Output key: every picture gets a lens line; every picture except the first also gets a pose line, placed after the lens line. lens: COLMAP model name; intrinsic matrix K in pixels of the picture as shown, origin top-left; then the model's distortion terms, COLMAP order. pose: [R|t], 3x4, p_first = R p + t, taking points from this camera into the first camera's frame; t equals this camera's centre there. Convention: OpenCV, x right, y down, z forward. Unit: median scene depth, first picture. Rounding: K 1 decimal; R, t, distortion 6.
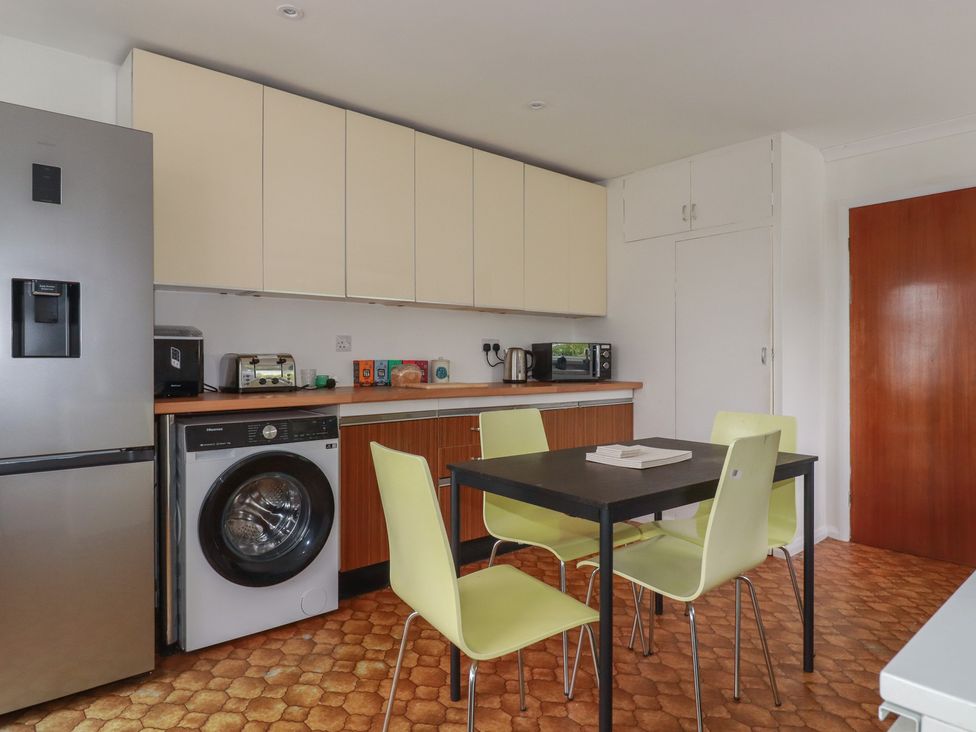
lens RADIAL K [[529.7, 0, 480.2], [0, 529.7, 359.5], [0, 0, 1]] dist [0.002293, -0.015702]
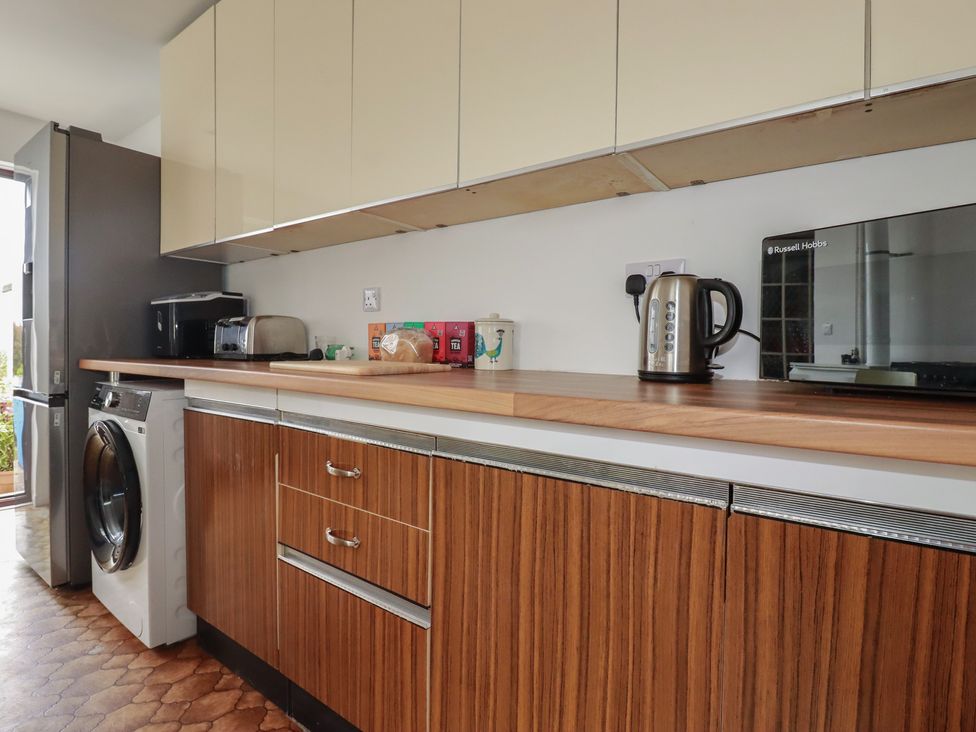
lens RADIAL K [[529.7, 0, 480.2], [0, 529.7, 359.5], [0, 0, 1]] dist [0.002293, -0.015702]
pose [[0.255365, 0.026126, -0.966492, 0.358208], [-0.016245, 0.999610, 0.022728, 0.023386], [0.966708, 0.009897, 0.255690, 0.803942]]
